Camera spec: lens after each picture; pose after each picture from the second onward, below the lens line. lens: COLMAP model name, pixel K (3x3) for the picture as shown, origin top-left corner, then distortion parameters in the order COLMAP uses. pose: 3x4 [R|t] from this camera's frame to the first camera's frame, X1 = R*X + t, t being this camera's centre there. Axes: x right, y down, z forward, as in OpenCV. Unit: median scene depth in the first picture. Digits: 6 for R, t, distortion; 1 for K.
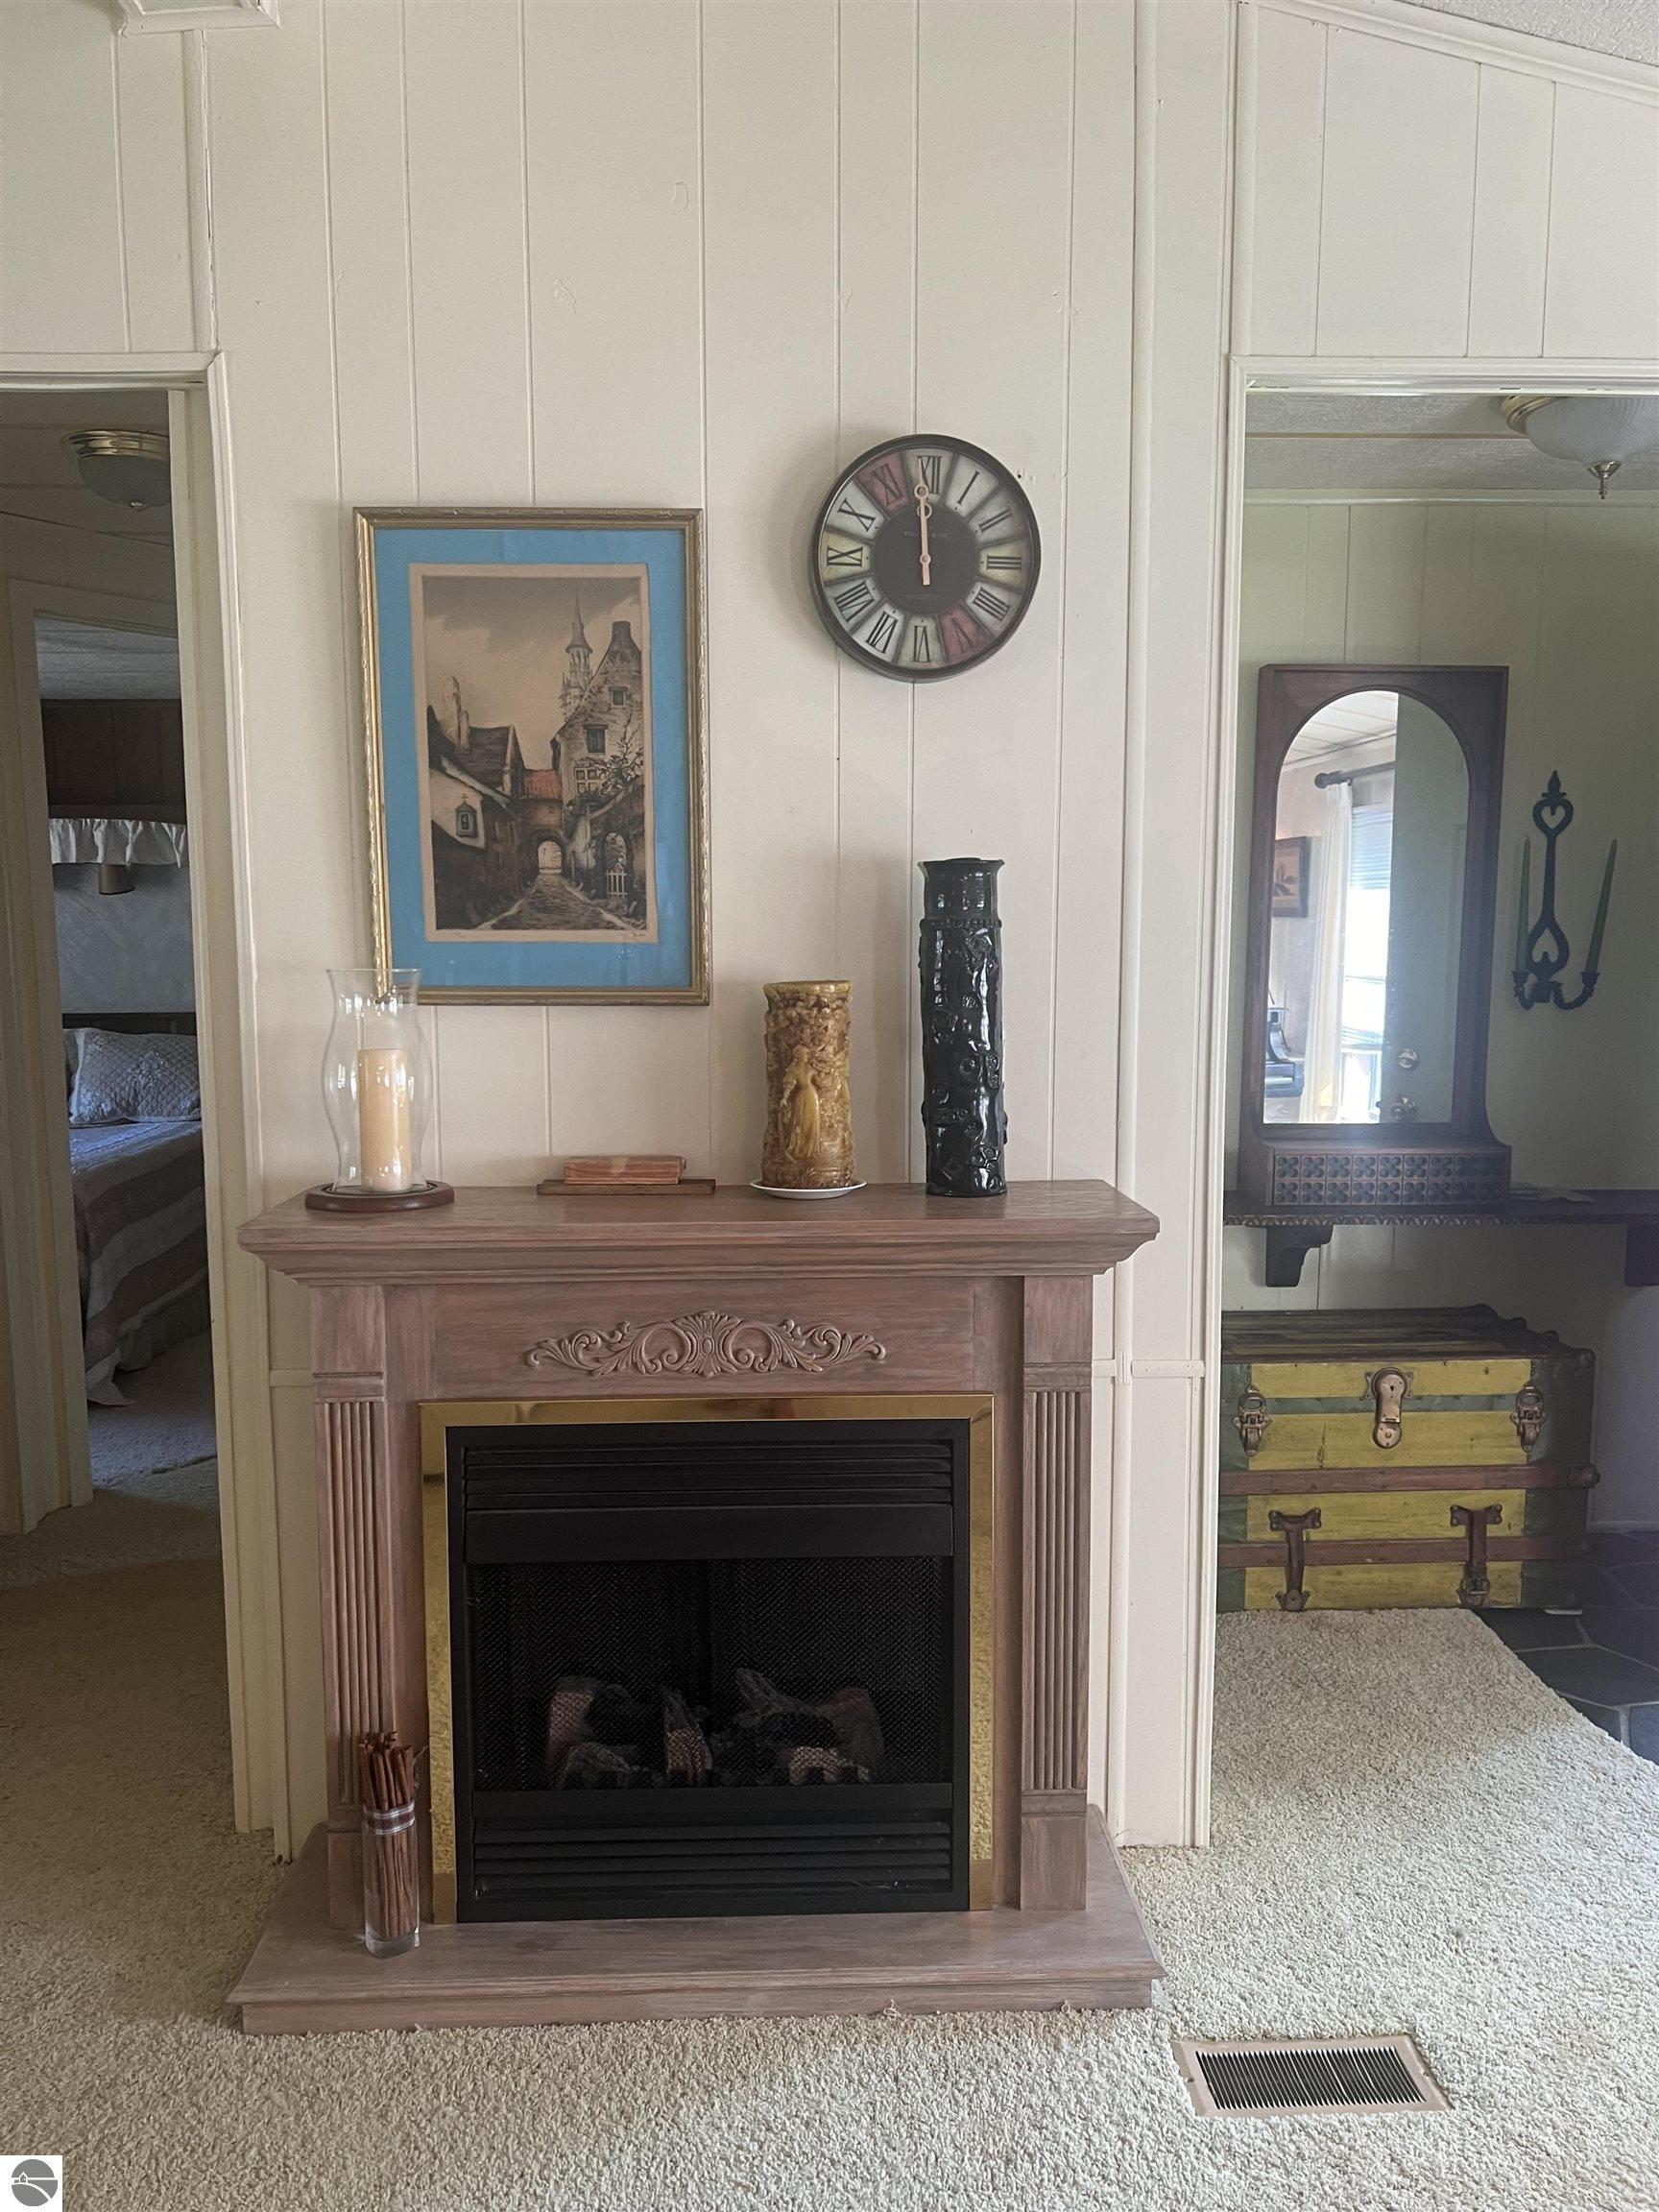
lens RADIAL K [[1656.1, 0, 802.4], [0, 1656.1, 1143.4], [0, 0, 1]] dist [0.072166, -0.091369]
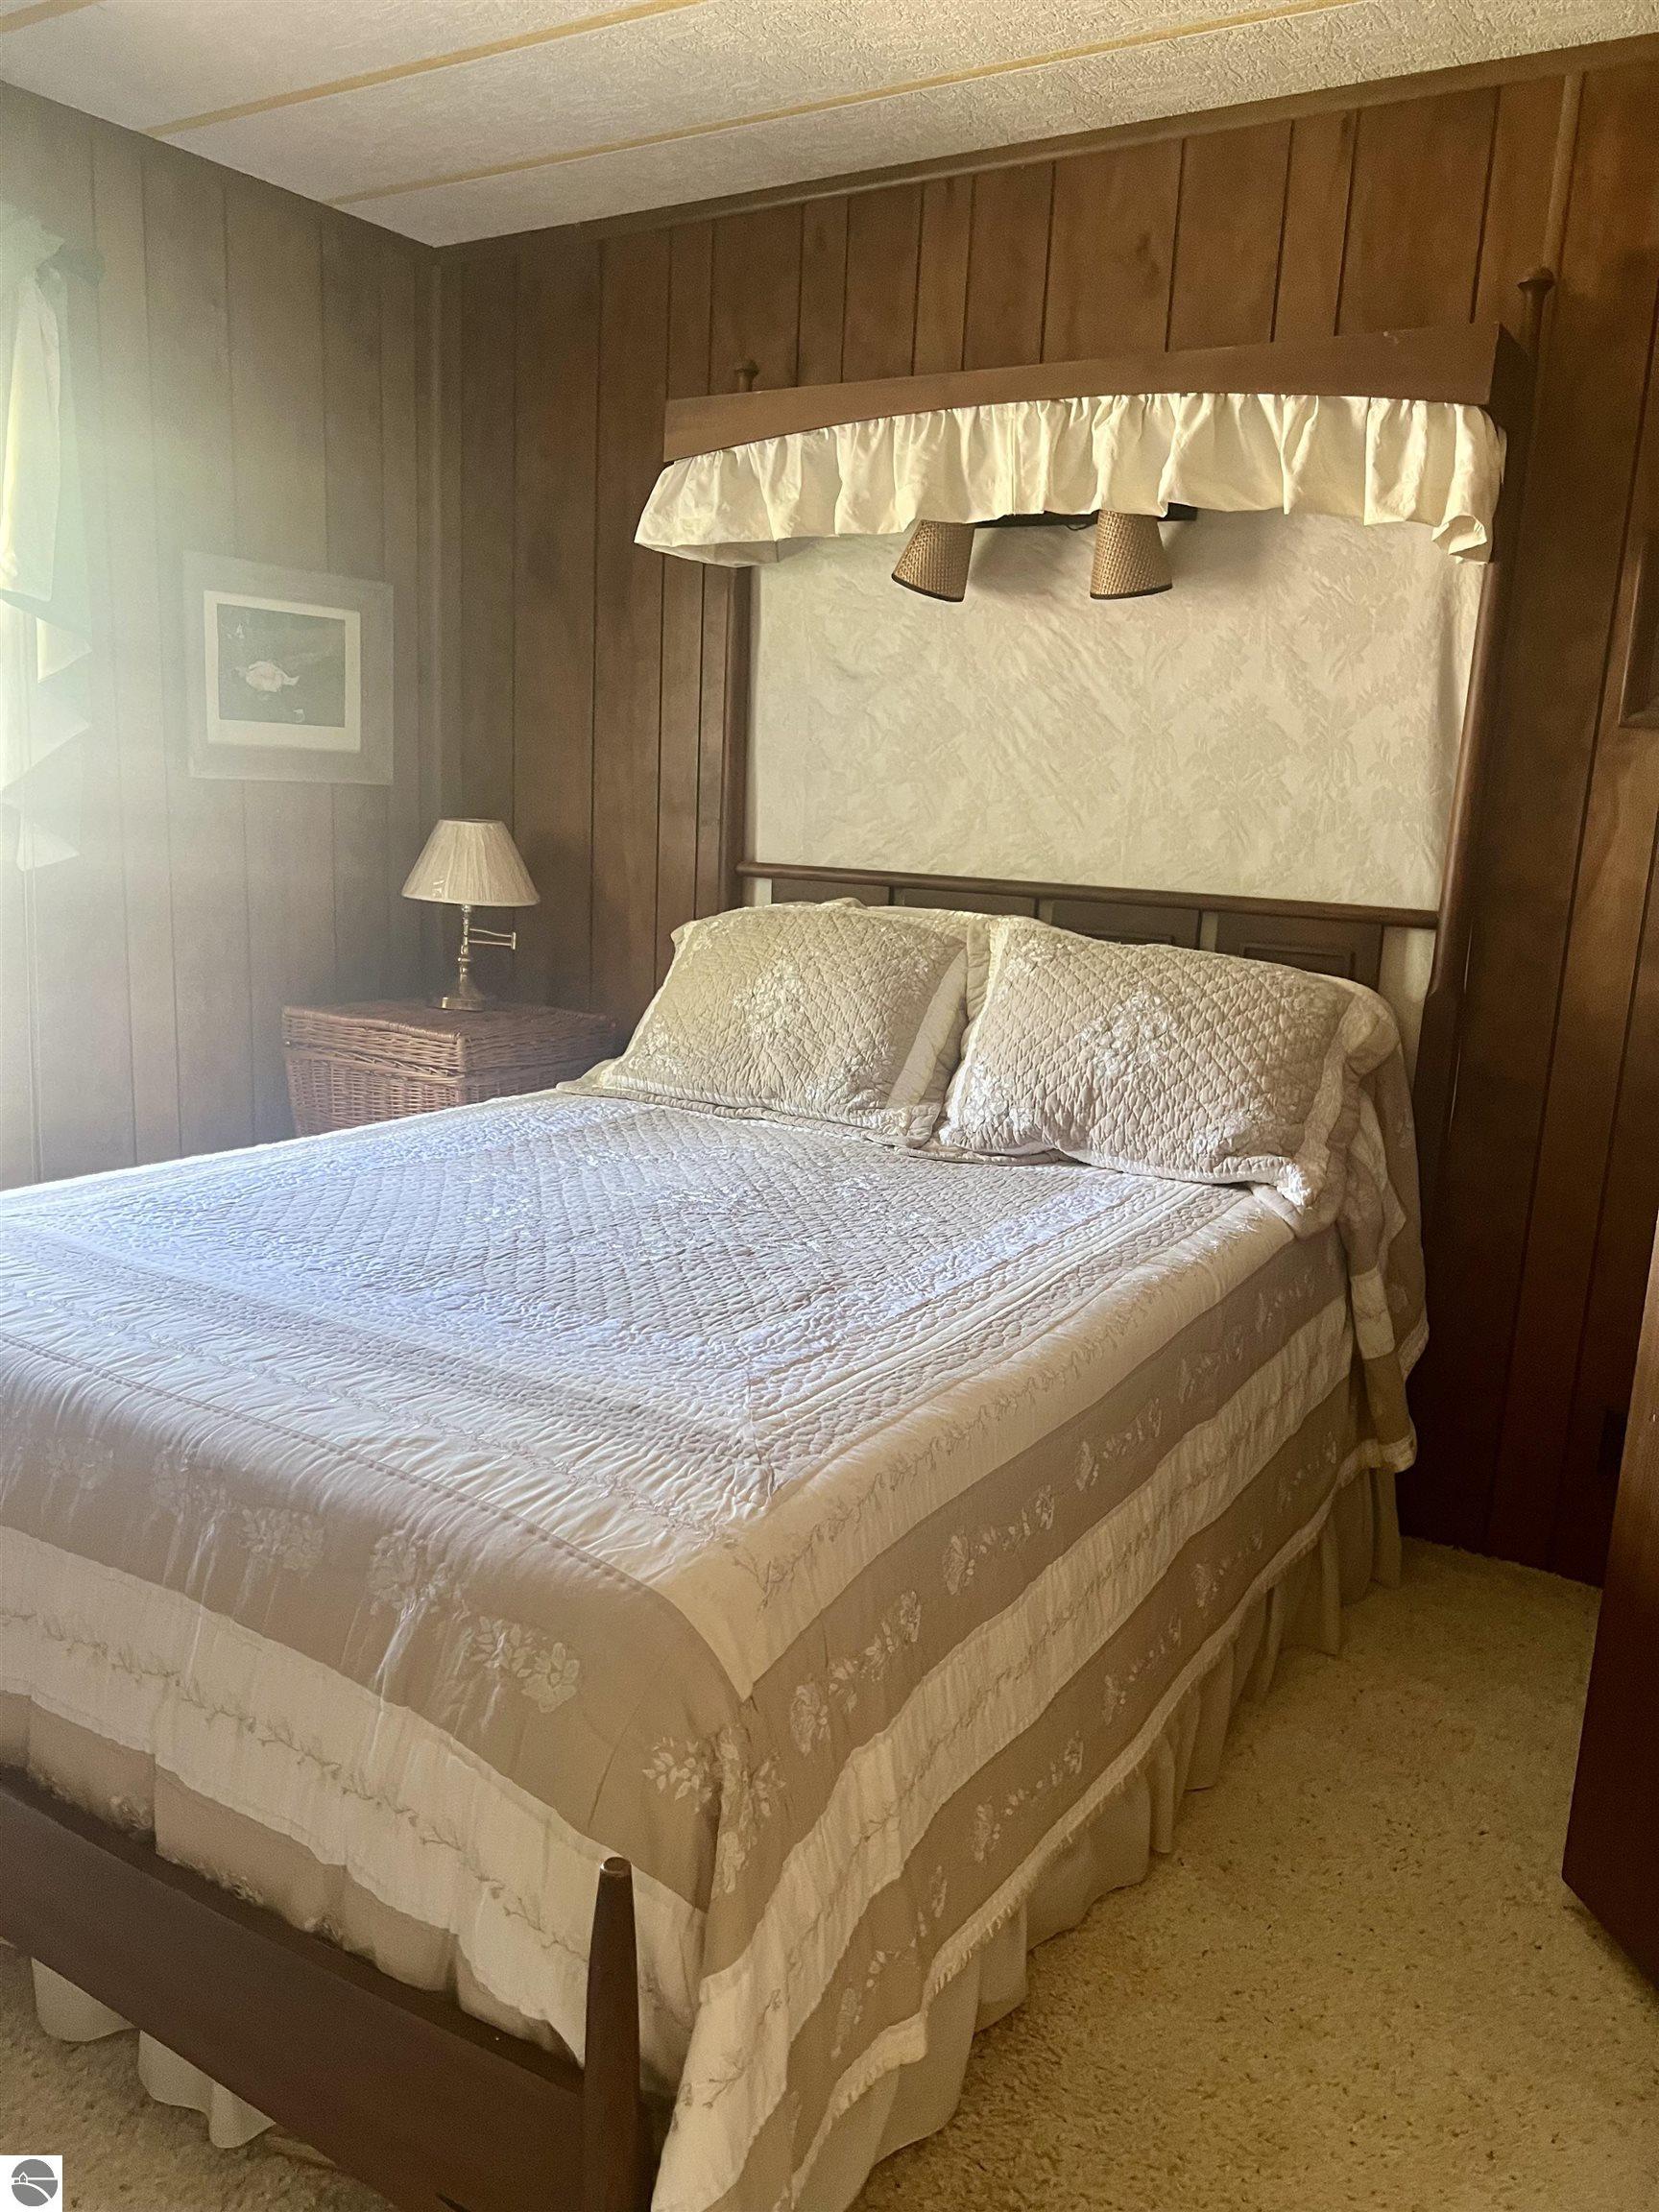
lens RADIAL K [[1656.1, 0, 820.5], [0, 1656.1, 1107.3], [0, 0, 1]] dist [0.072166, -0.091369]
pose [[0.825115, 0.151634, -0.544236, -0.240314], [-0.122077, 0.988404, 0.090305, -0.055275], [0.551618, -0.008073, 0.834058, 0.644365]]
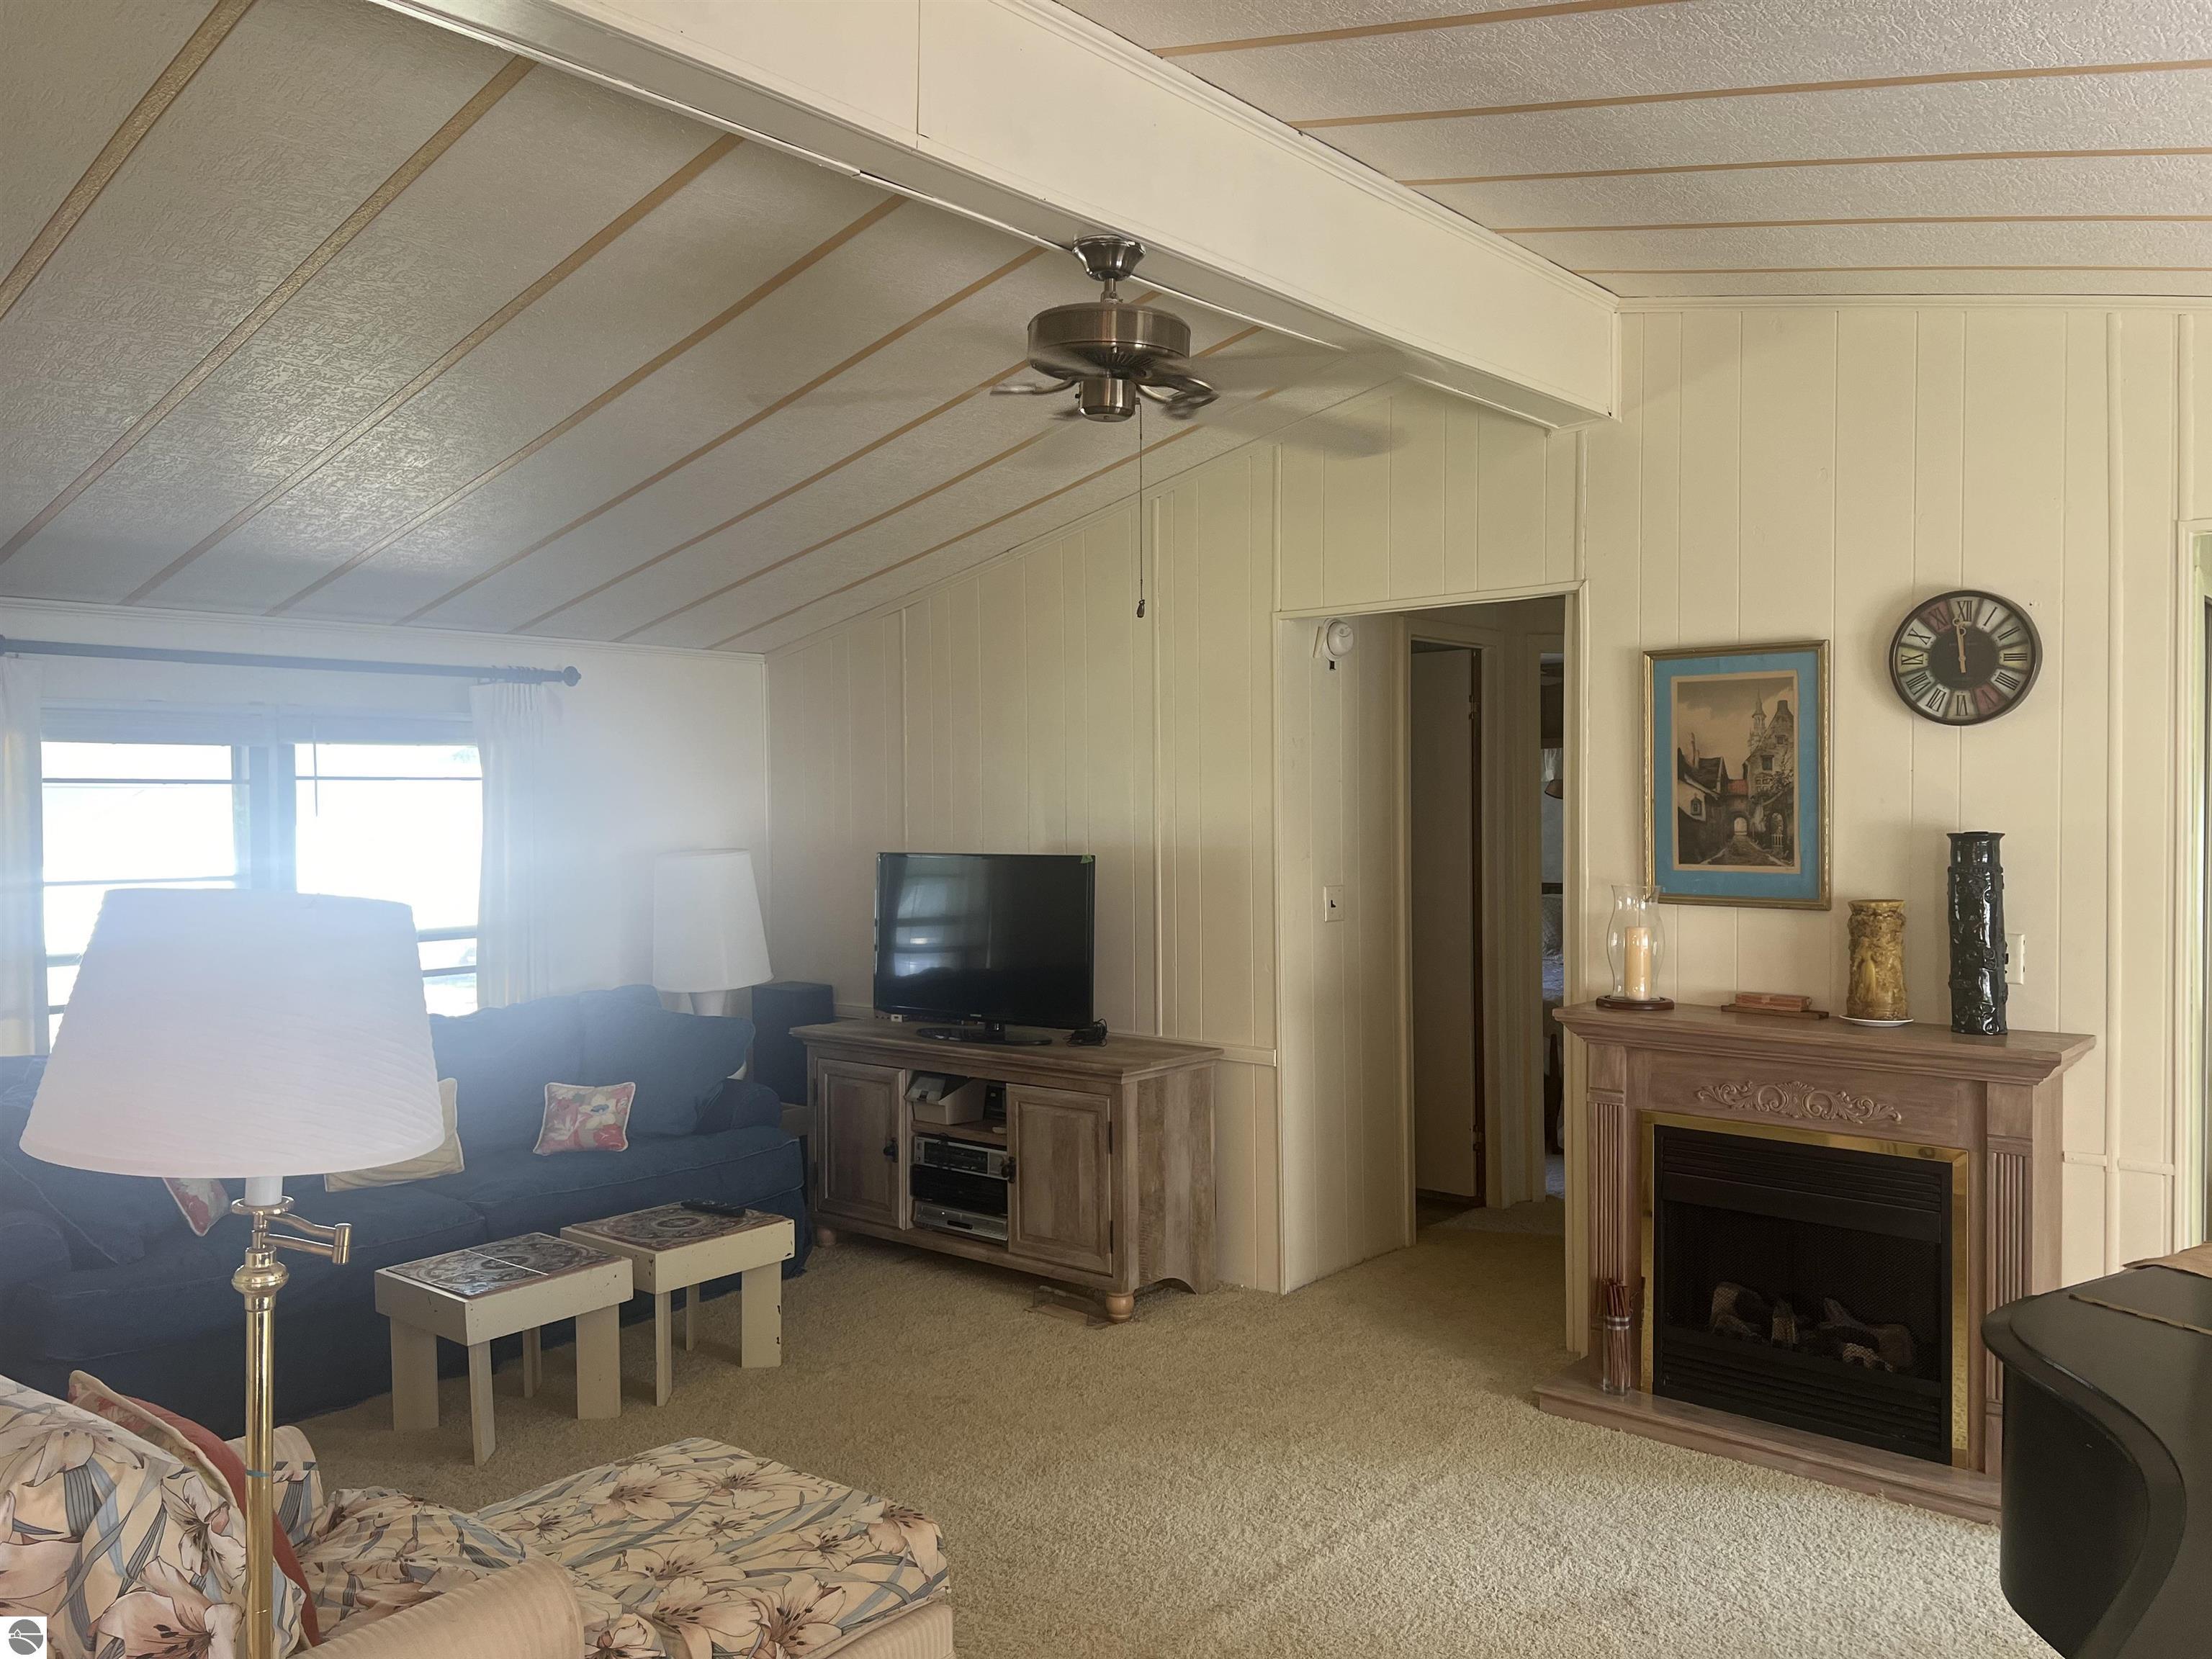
lens RADIAL K [[1656.1, 0, 1092.9], [0, 1656.1, 826.0], [0, 0, 1]] dist [0.072166, -0.091369]
pose [[0.724685, 0.010294, -0.689003, 0.612829], [-0.079382, 0.994479, -0.068635, 0.010414], [0.684493, 0.104433, 0.721501, -0.833018]]
